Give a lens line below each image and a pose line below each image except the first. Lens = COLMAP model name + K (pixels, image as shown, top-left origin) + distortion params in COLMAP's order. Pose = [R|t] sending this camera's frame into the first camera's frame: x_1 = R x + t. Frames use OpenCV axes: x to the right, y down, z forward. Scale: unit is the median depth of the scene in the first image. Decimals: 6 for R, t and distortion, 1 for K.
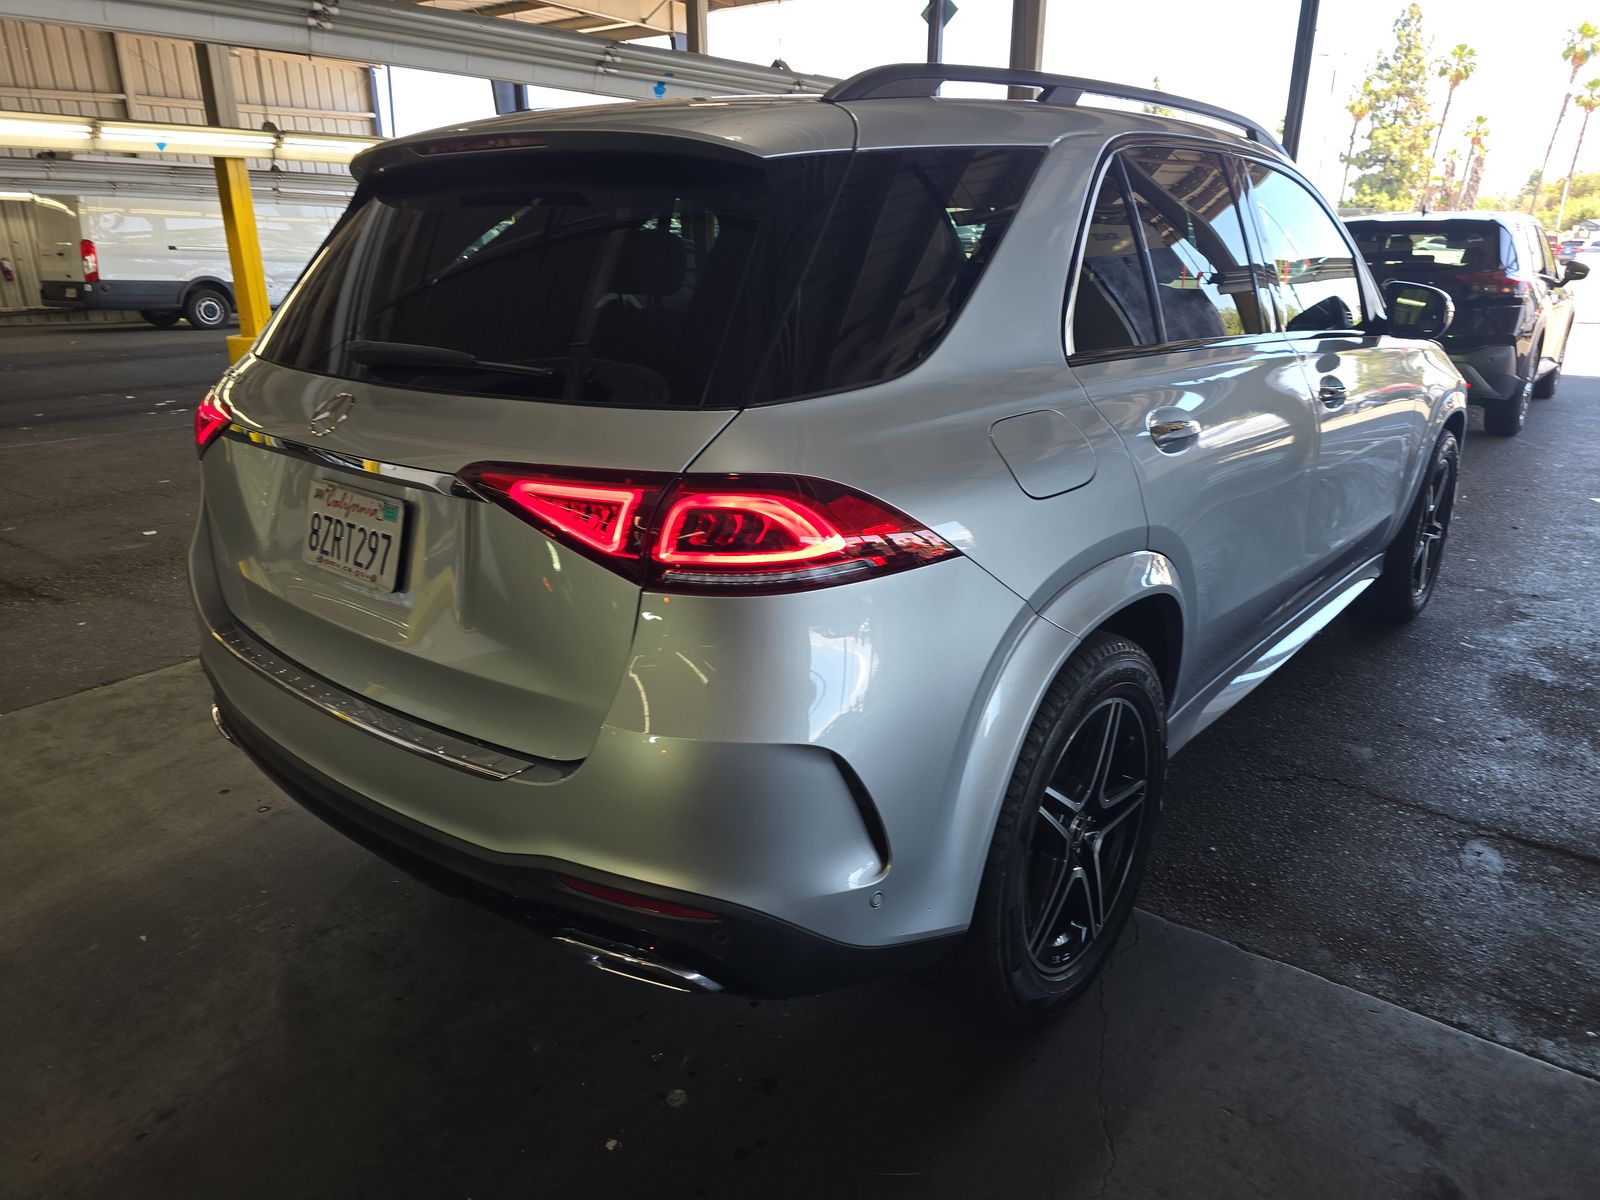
lens RADIAL K [[1080.5, 0, 800.0], [0, 1080.5, 600.0], [0, 0, 1]] dist [0.037688, -0.025059]
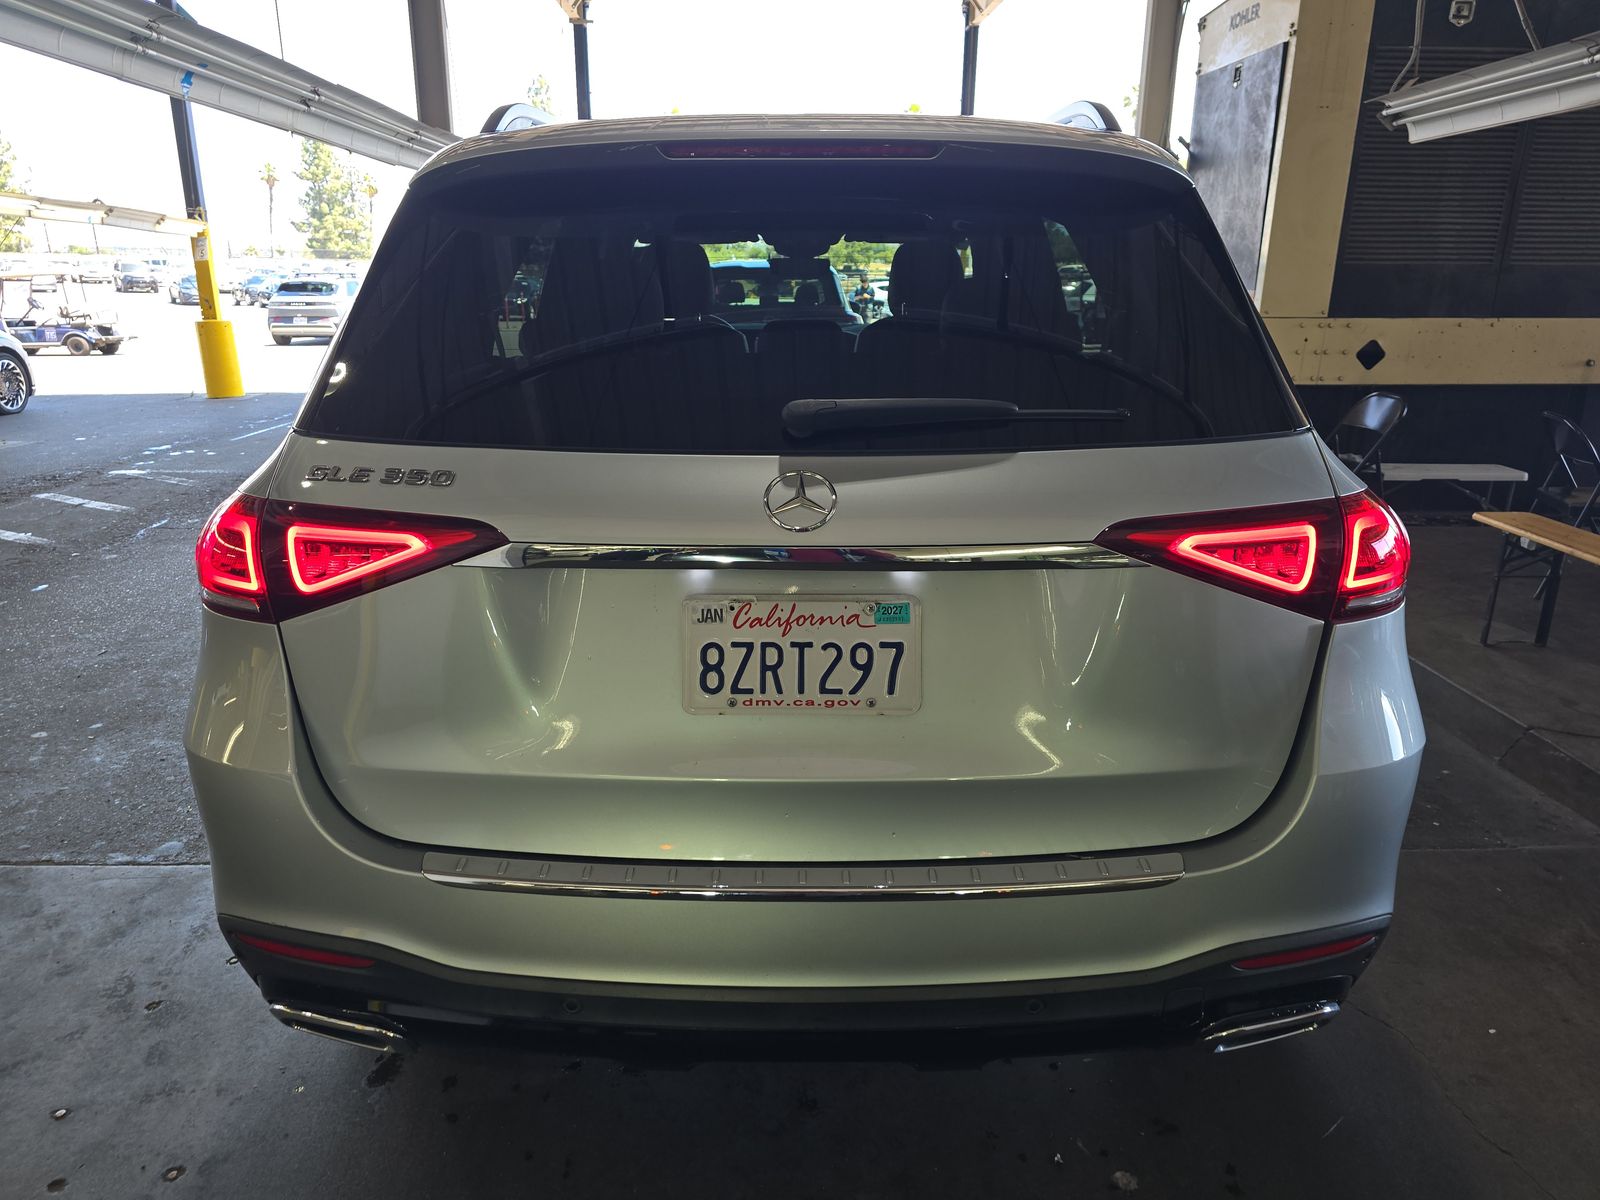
lens RADIAL K [[1080.5, 0, 800.0], [0, 1080.5, 600.0], [0, 0, 1]] dist [0.037688, -0.025059]
pose [[0.767158, -0.179748, 0.615759, -0.869364], [0.201209, 0.978920, 0.035079, -0.125266], [-0.609084, 0.096985, 0.787153, 0.408862]]
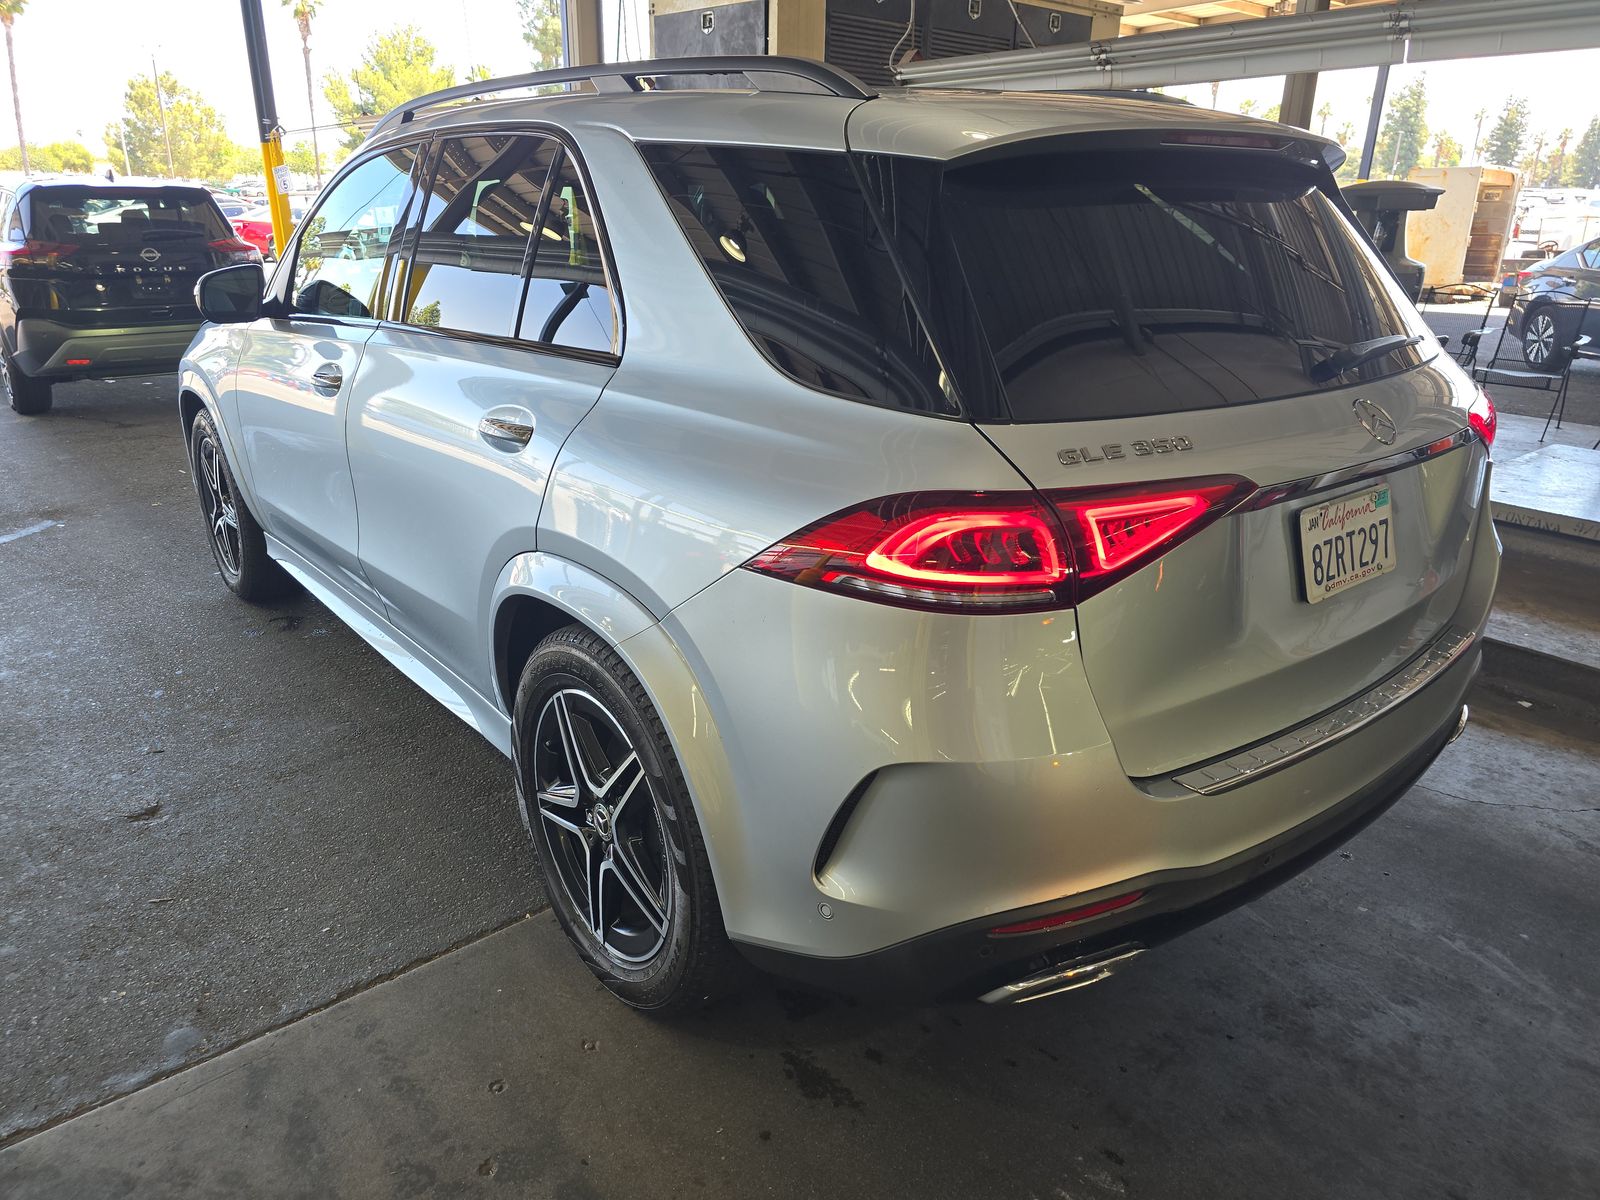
lens RADIAL K [[1080.5, 0, 800.0], [0, 1080.5, 600.0], [0, 0, 1]] dist [0.037688, -0.025059]
pose [[0.187265, -0.337088, 0.922661, -1.438812], [0.305665, 0.912643, 0.271390, -0.434431], [-0.933542, 0.231203, 0.273942, 1.209706]]
